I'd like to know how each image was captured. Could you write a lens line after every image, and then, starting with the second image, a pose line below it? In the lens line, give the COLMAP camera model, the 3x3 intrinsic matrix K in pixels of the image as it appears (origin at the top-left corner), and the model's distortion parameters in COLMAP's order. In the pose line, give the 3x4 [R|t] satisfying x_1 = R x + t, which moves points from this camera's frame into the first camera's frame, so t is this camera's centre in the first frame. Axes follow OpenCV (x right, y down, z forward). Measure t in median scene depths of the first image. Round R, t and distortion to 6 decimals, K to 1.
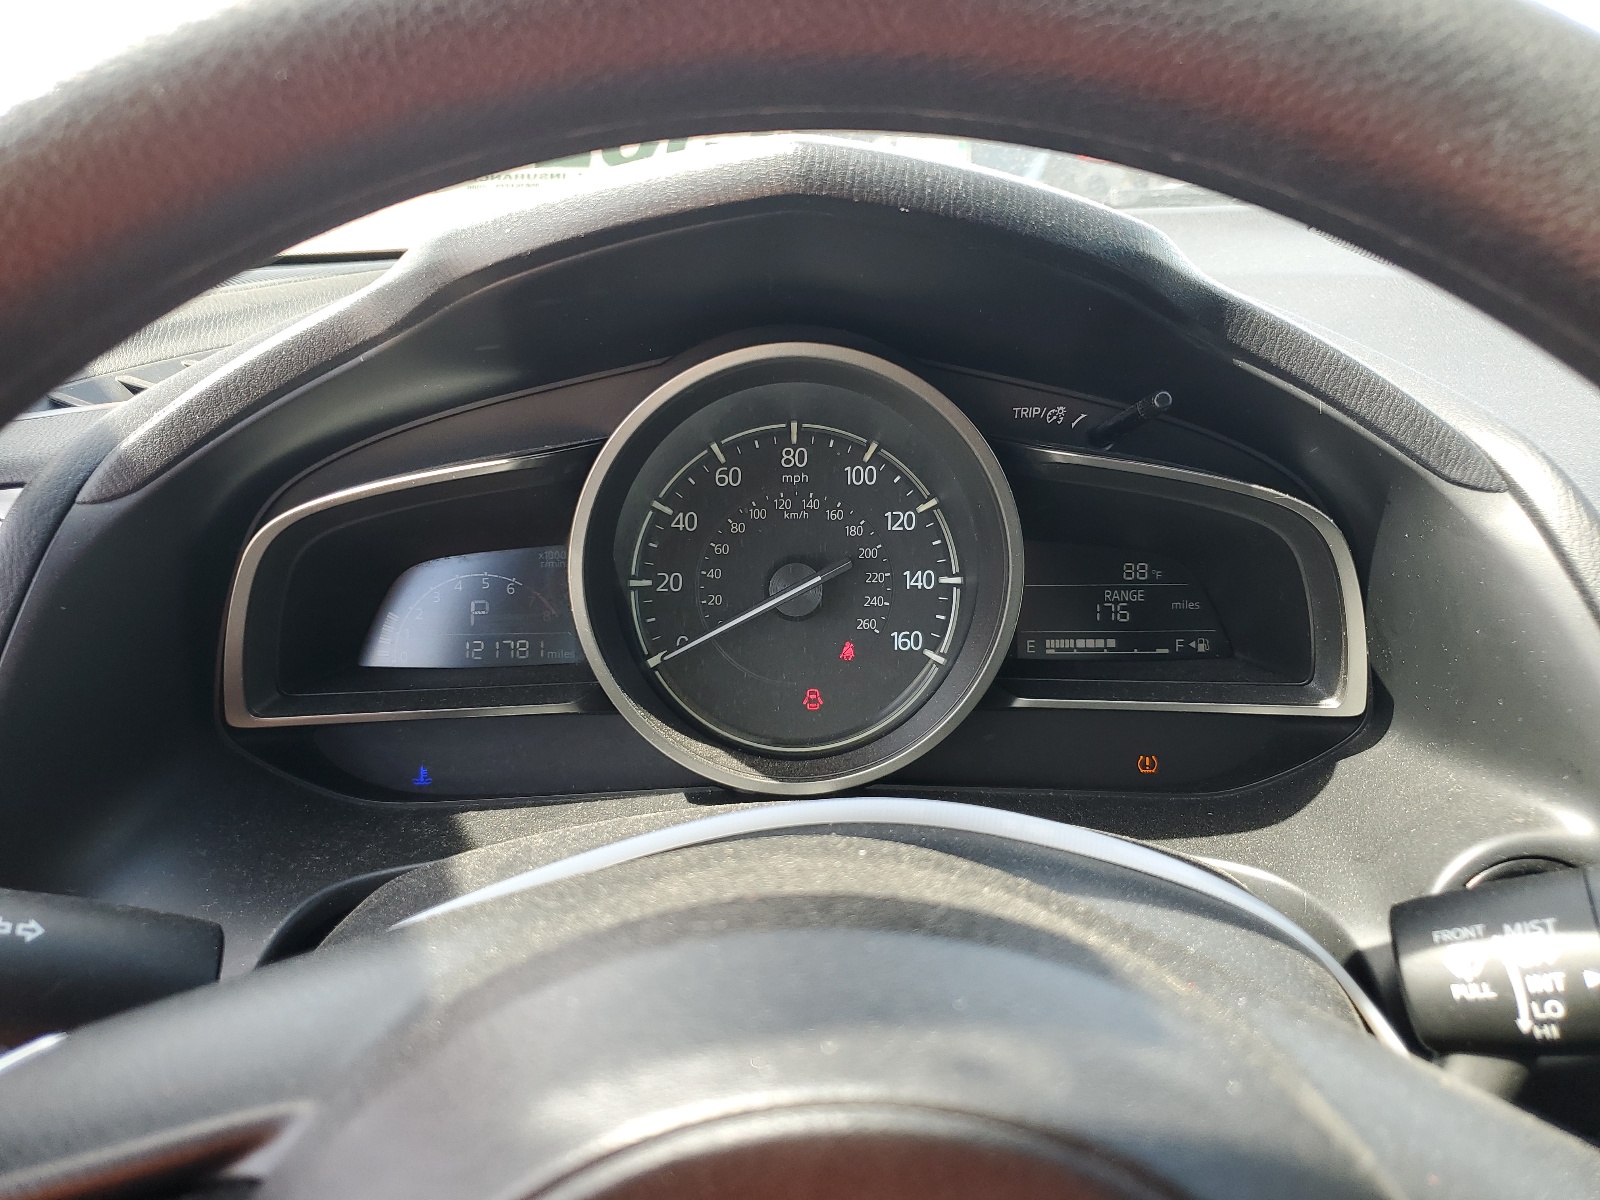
lens RADIAL K [[1213.9, 0, 801.5], [0, 1213.9, 600.6], [0, 0, 1]] dist [-0.002782, -0.001300]
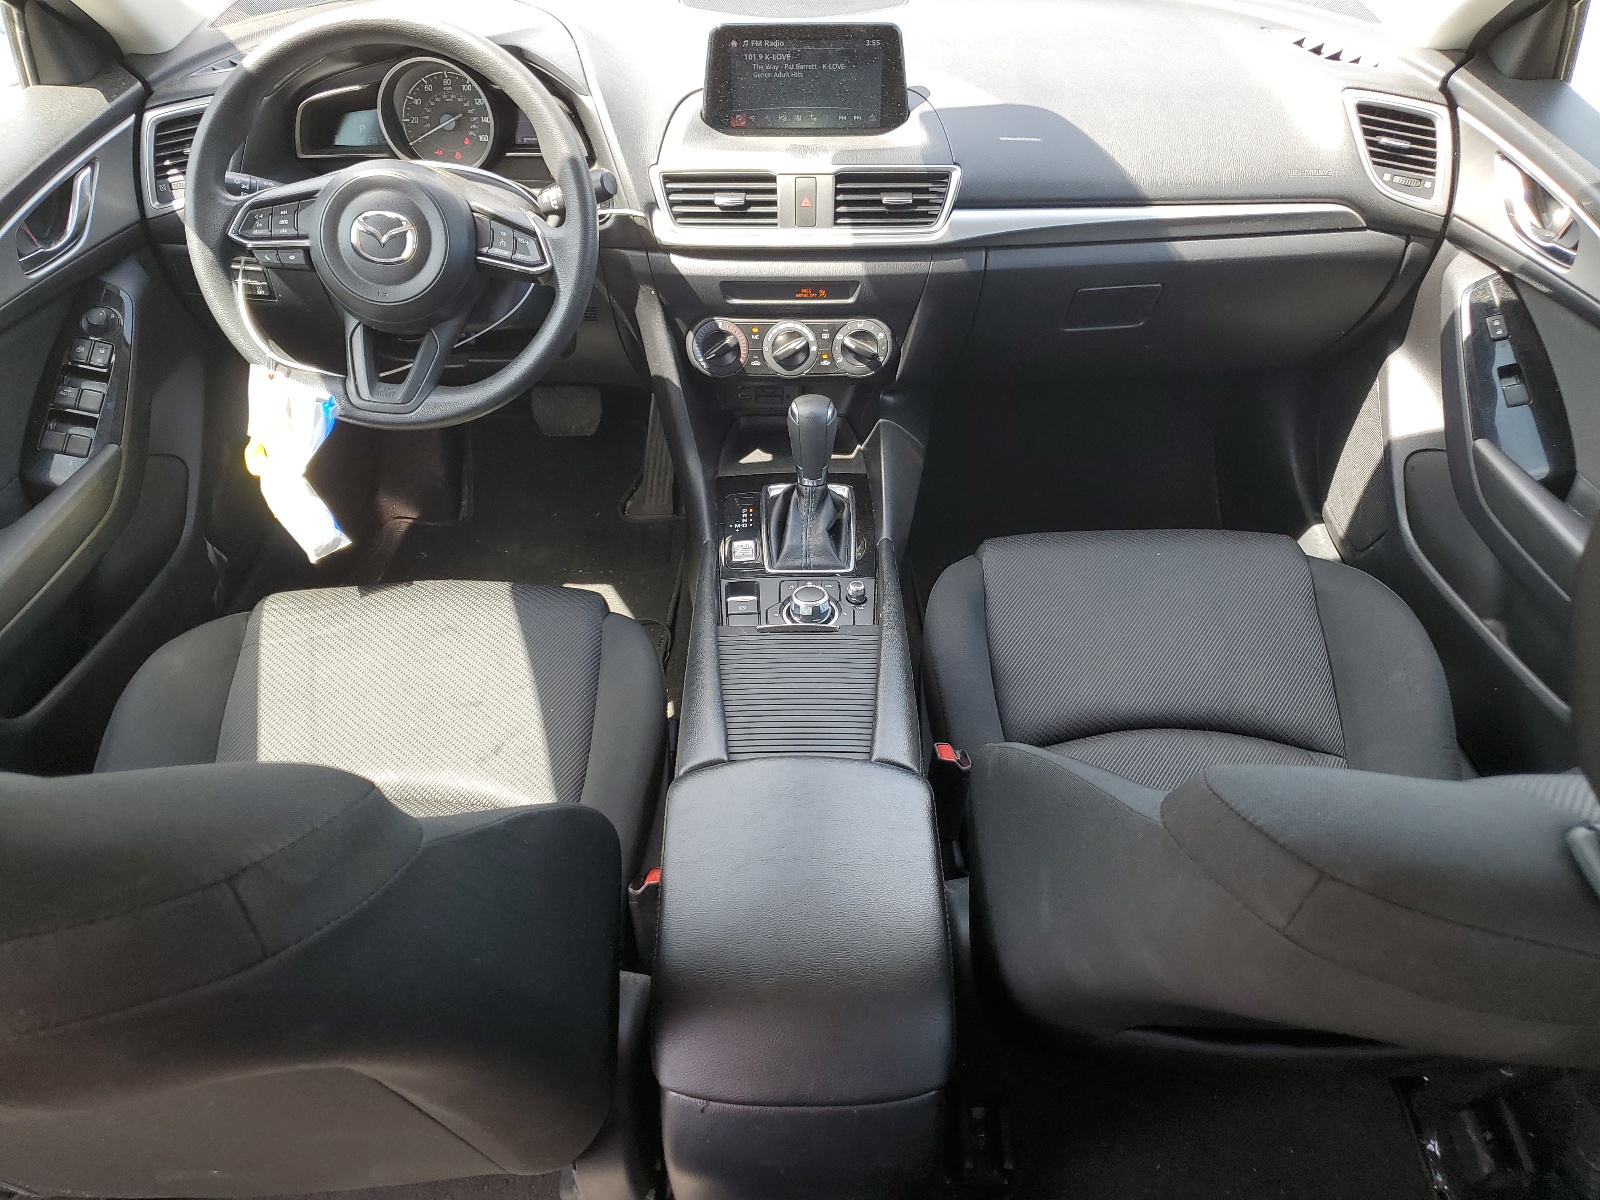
lens RADIAL K [[1213.9, 0, 797.2], [0, 1213.9, 600.9], [0, 0, 1]] dist [-0.002782, -0.001300]
pose [[0.999610, -0.006567, 0.027125, 0.897141], [-0.002419, 0.947885, 0.318603, 0.182990], [-0.027804, -0.318544, 0.947500, -2.808675]]
